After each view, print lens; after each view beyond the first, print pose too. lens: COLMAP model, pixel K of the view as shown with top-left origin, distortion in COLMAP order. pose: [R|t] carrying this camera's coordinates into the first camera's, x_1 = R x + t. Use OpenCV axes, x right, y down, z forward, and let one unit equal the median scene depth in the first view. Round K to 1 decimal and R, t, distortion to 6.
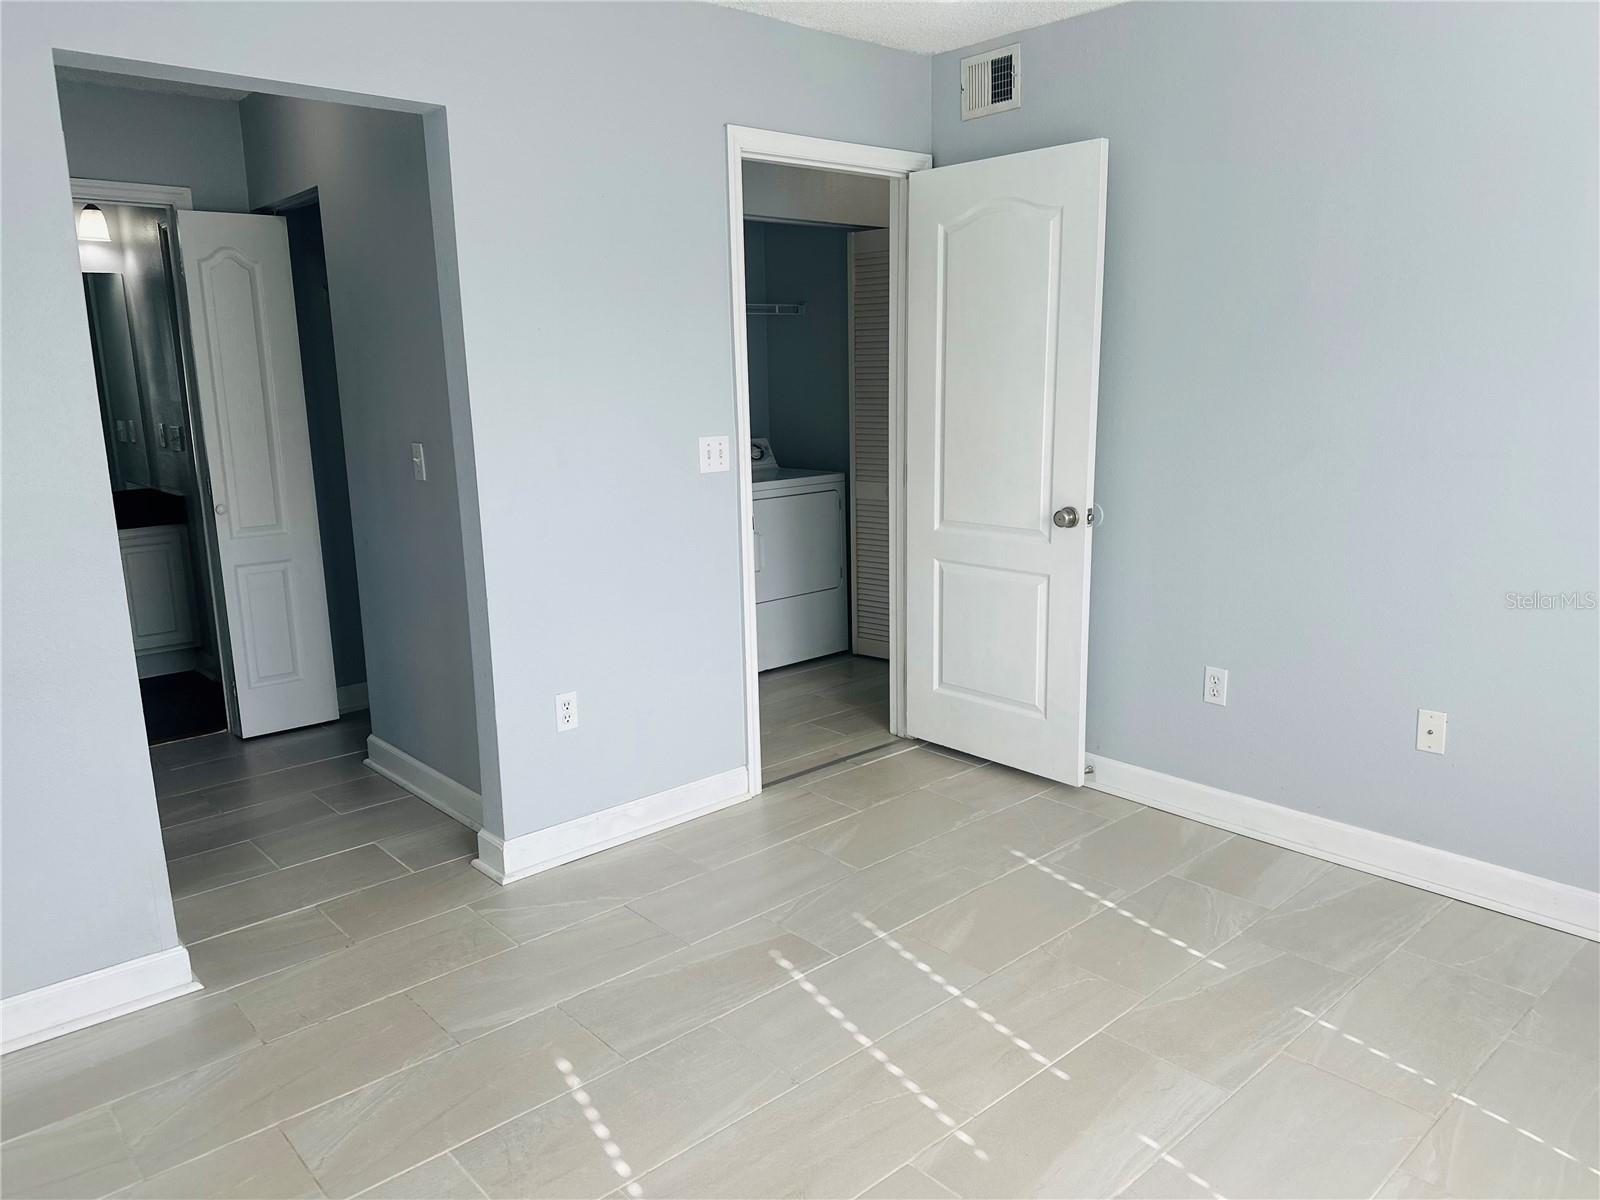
lens RADIAL K [[1121.4, 0, 800.0], [0, 1121.4, 600.0], [0, 0, 1]] dist [0.136397, -0.181502]
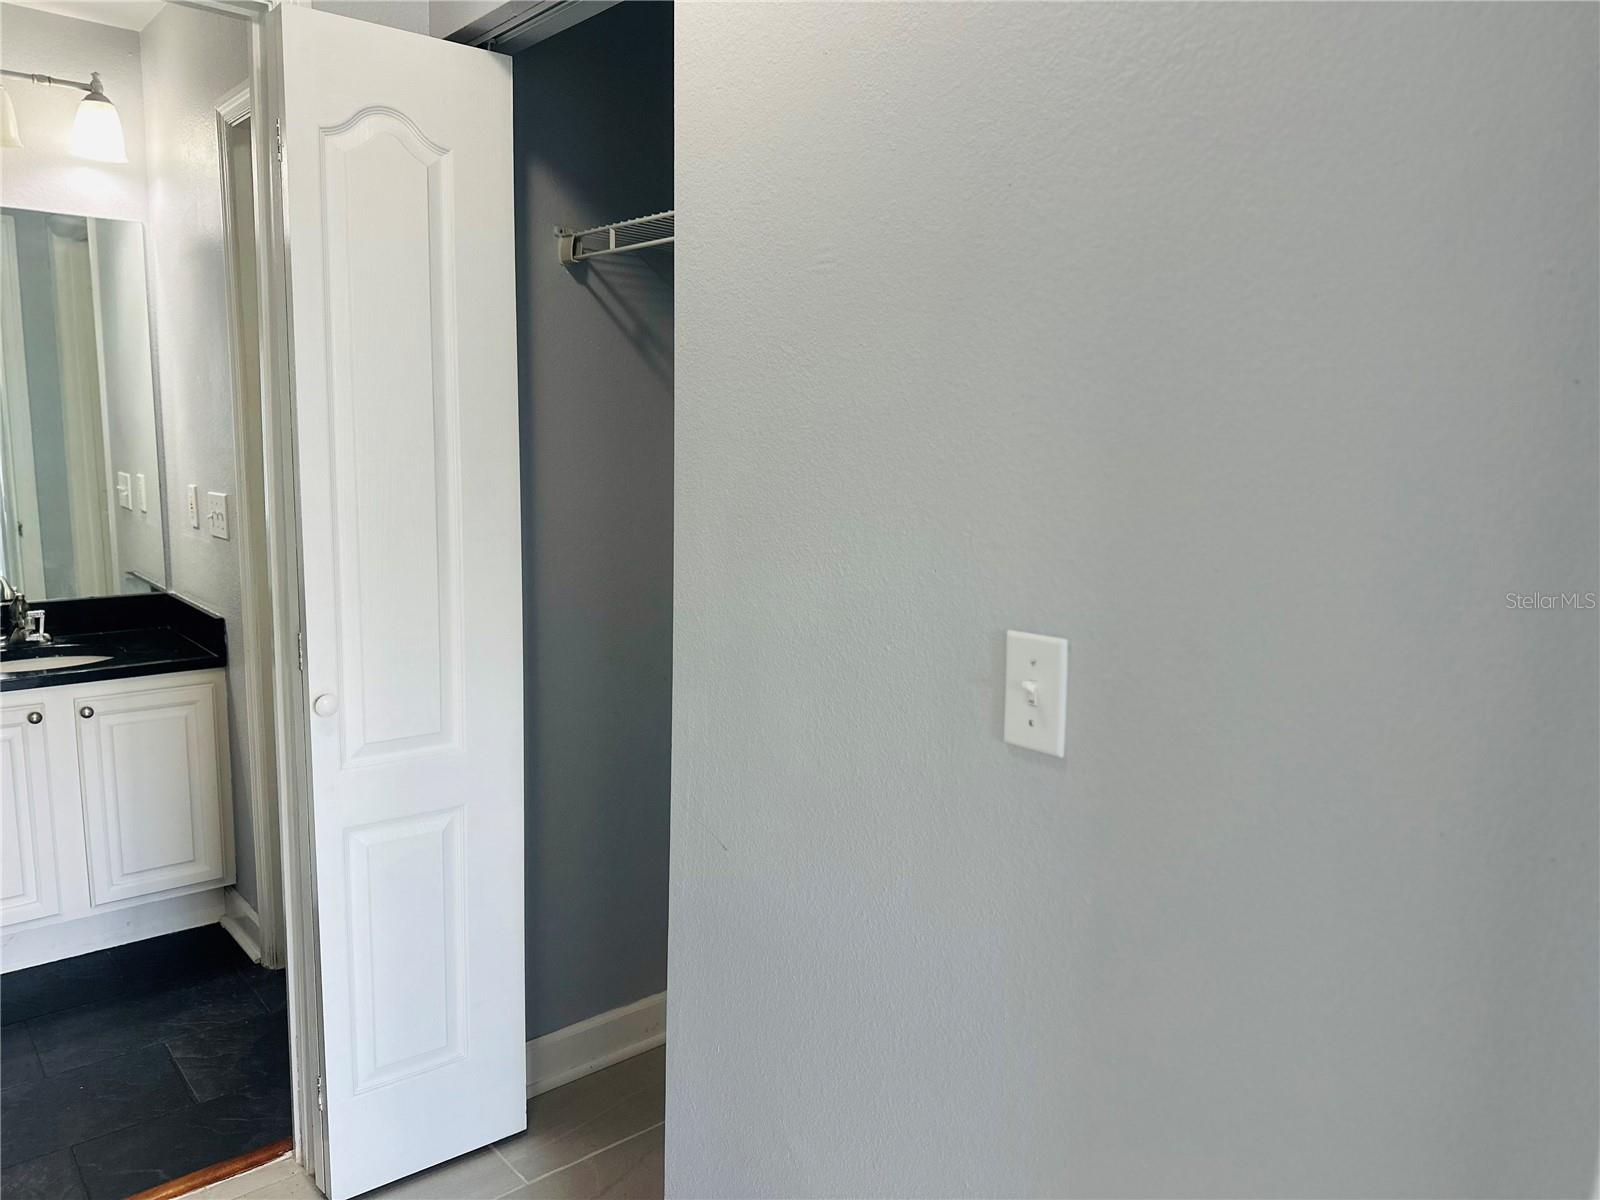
lens RADIAL K [[1121.4, 0, 800.0], [0, 1121.4, 600.0], [0, 0, 1]] dist [0.136397, -0.181502]
pose [[0.999172, 0.040398, -0.004764, -0.320254], [-0.040582, 0.997988, -0.048724, -0.104522], [0.002786, 0.048877, 0.998801, 0.557126]]
